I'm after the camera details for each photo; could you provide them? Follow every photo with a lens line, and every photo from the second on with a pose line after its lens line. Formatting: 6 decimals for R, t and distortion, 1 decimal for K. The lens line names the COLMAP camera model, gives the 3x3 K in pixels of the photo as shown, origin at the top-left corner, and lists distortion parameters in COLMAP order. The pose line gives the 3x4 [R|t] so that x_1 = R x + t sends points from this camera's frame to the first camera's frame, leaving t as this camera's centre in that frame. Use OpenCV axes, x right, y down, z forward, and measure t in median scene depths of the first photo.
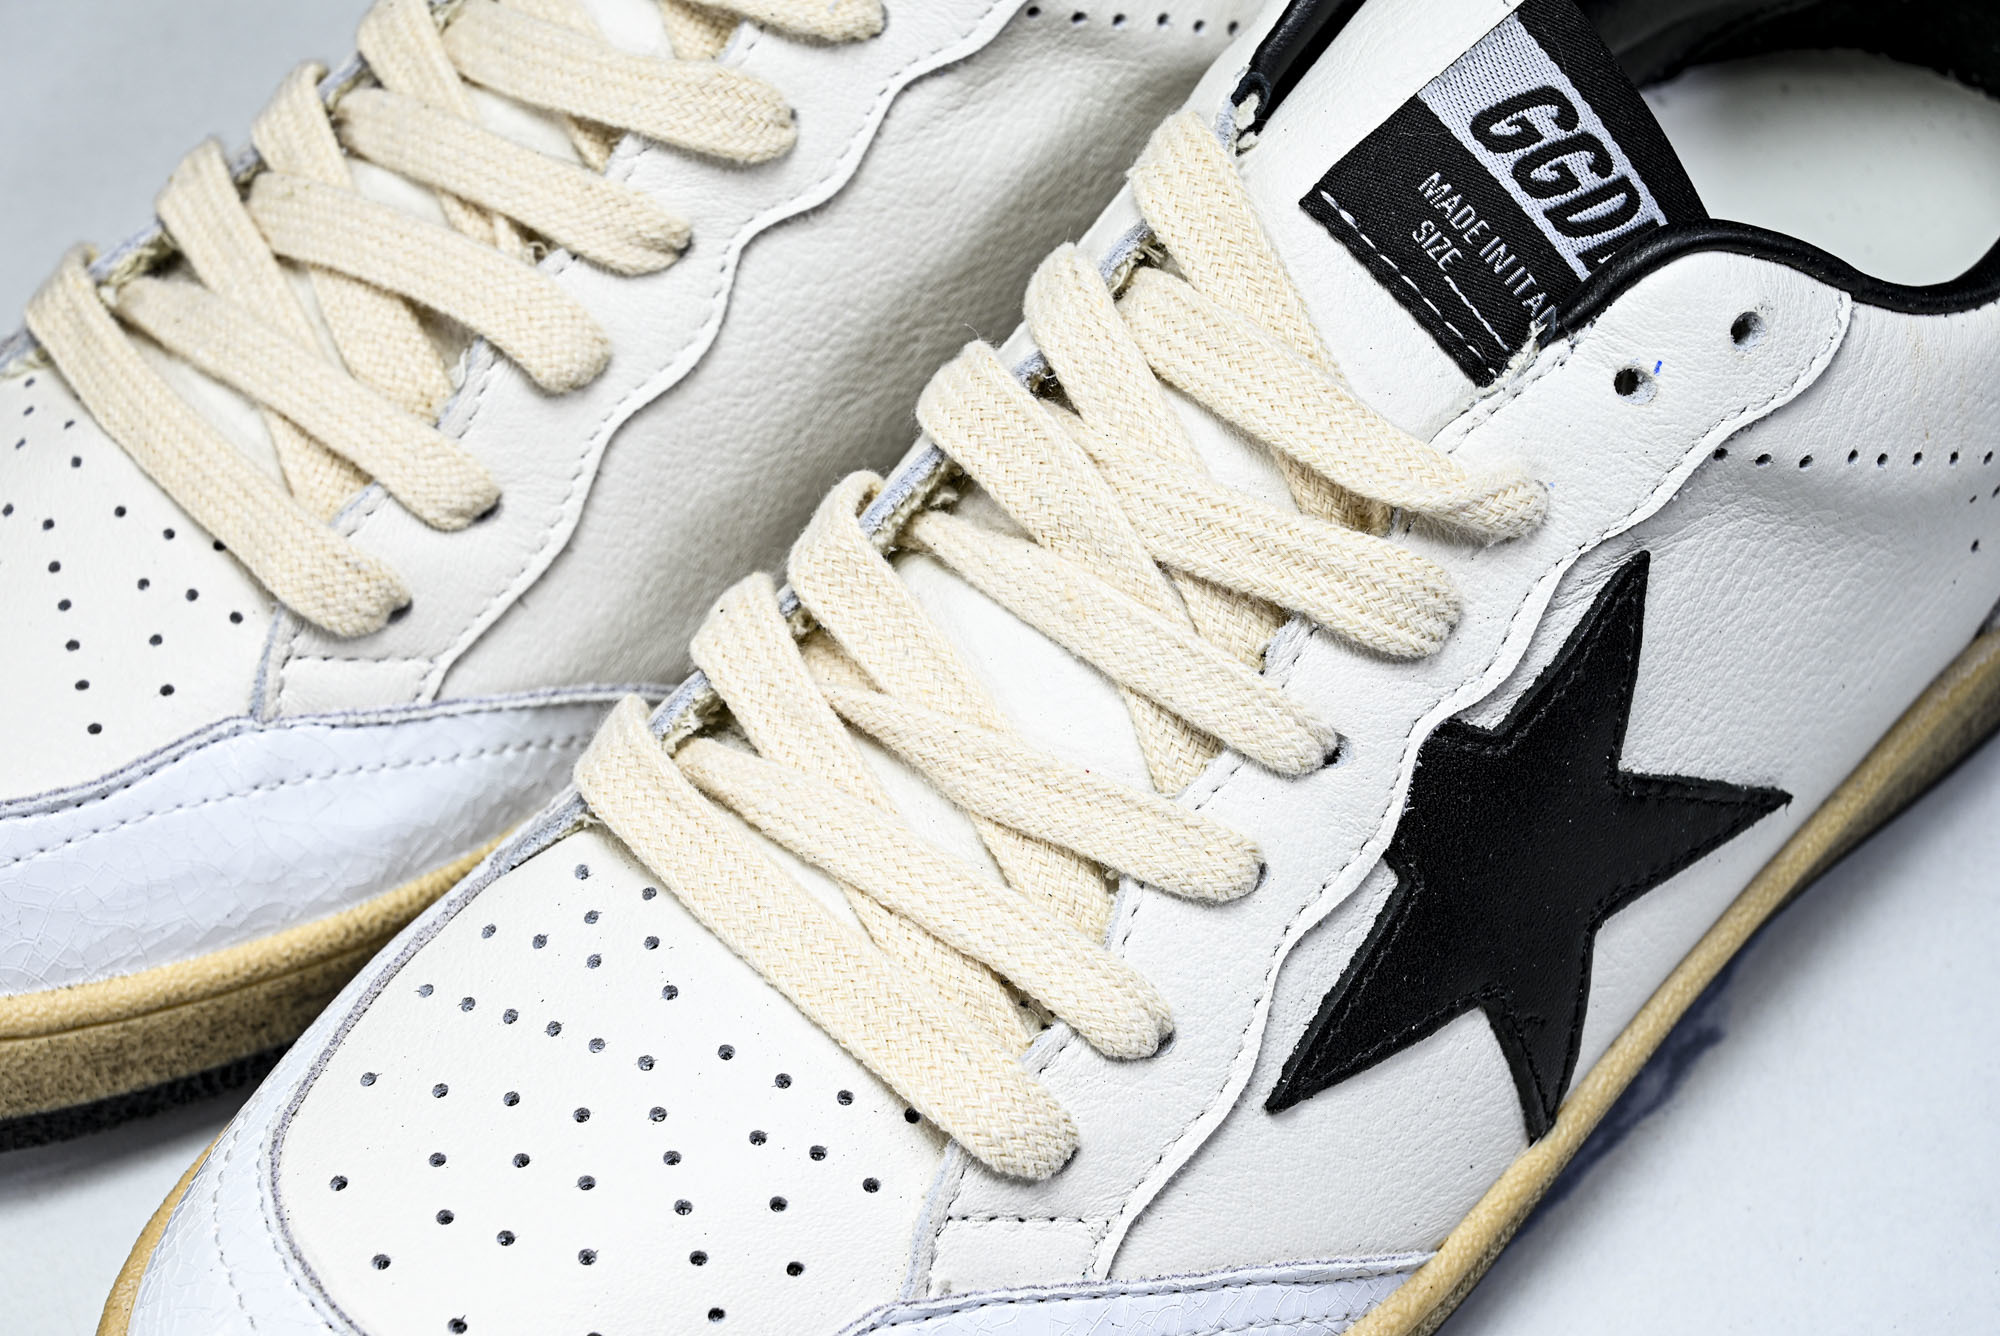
lens RADIAL K [[3810.0, 0, 1000.0], [0, 3810.0, 668.0], [0, 0, 1]] dist [0.005504, -0.124505]
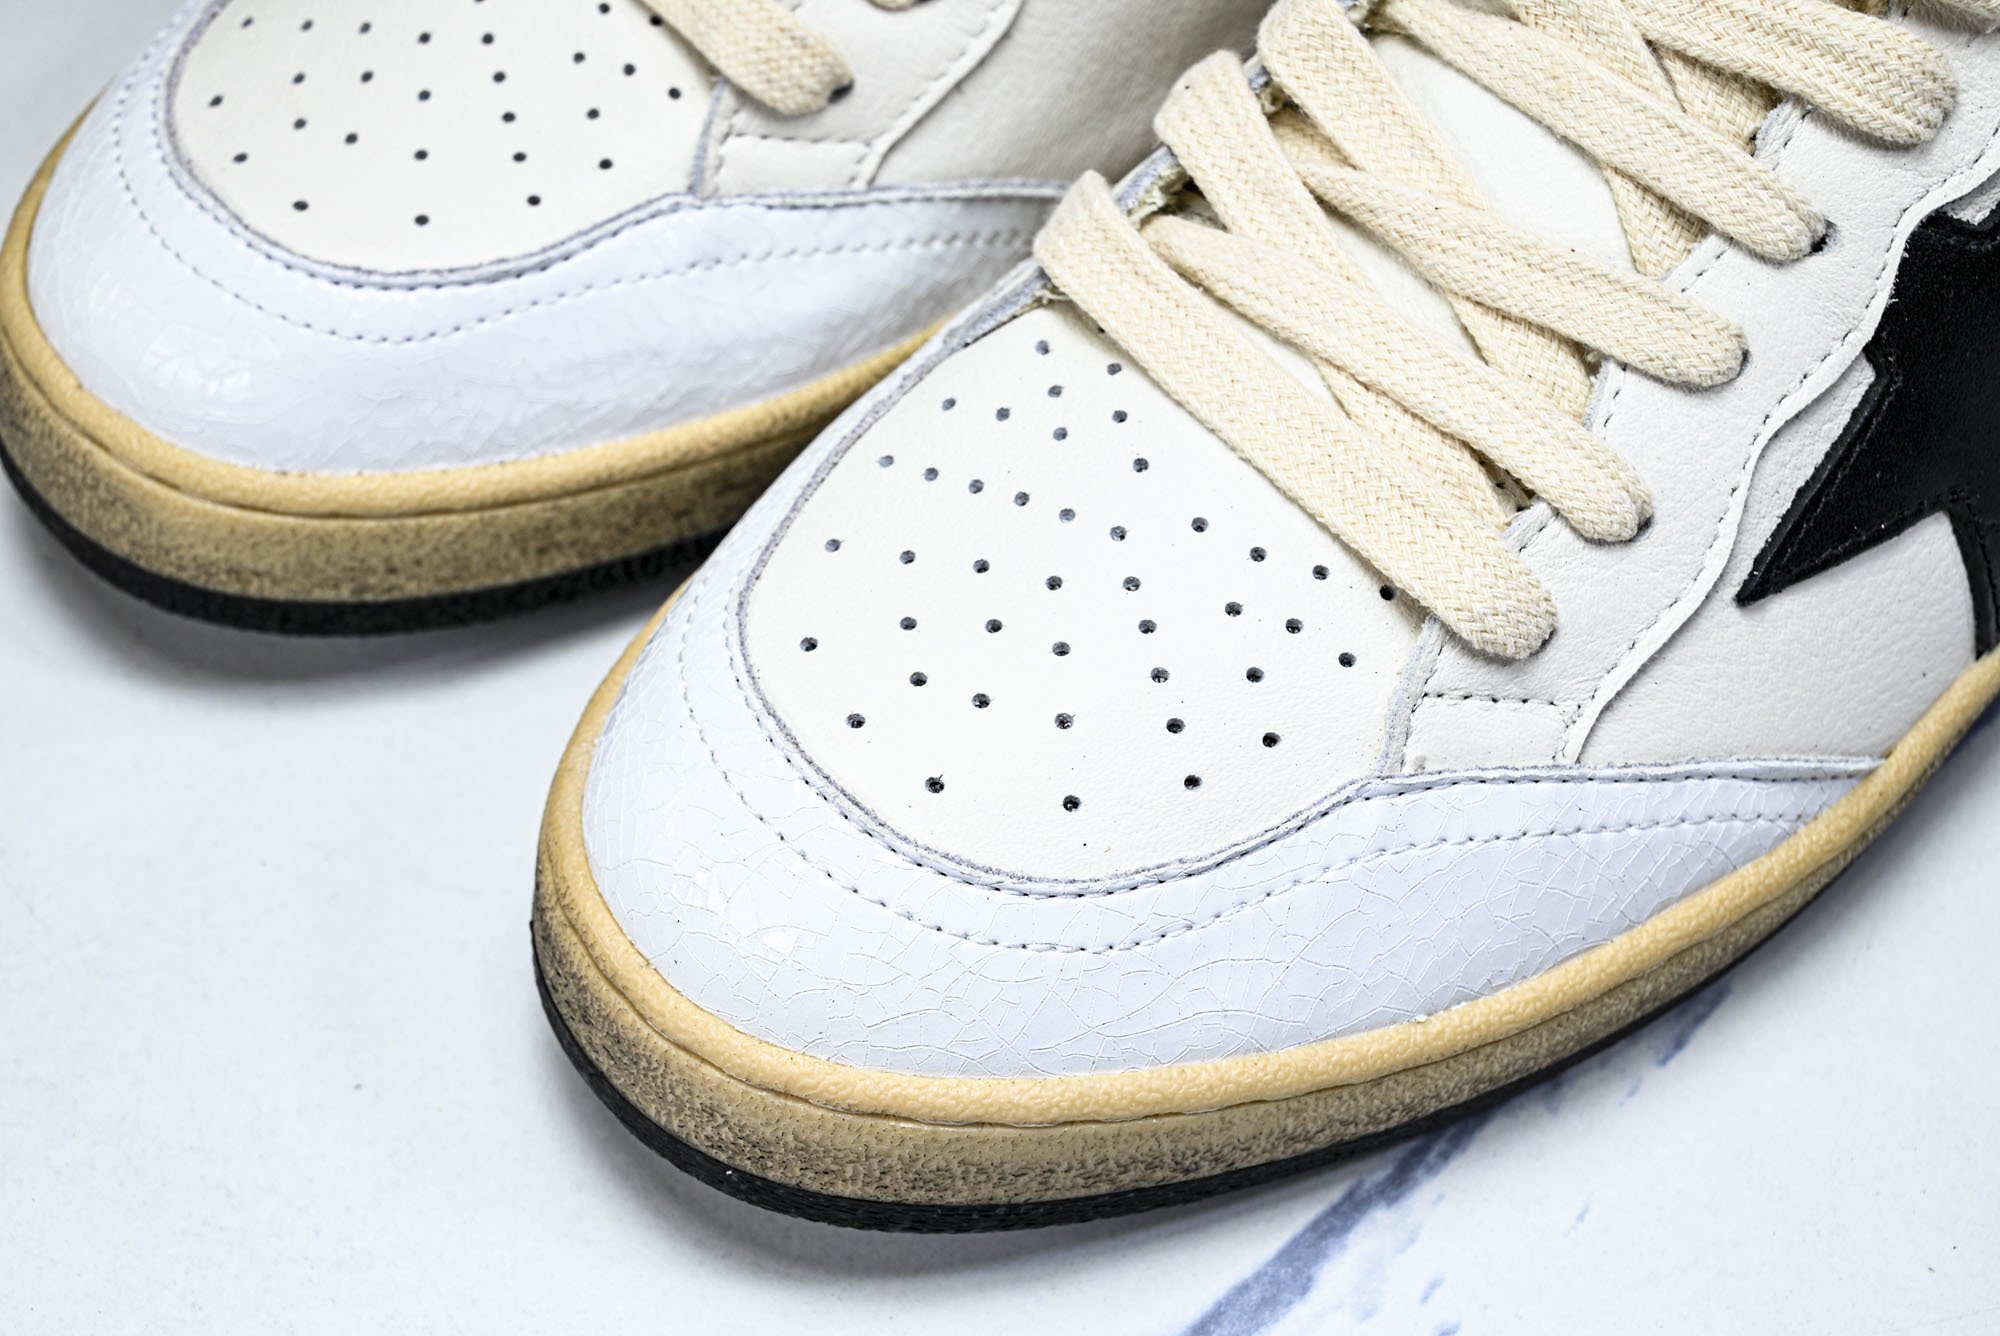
lens RADIAL K [[3810.0, 0, 1000.0], [0, 3810.0, 668.0], [0, 0, 1]] dist [0.005504, -0.124505]
pose [[0.999545, 0.027030, -0.013399, -0.105366], [-0.025997, 0.997060, 0.072077, 0.065495], [0.015307, -0.071696, 0.997309, 0.009538]]
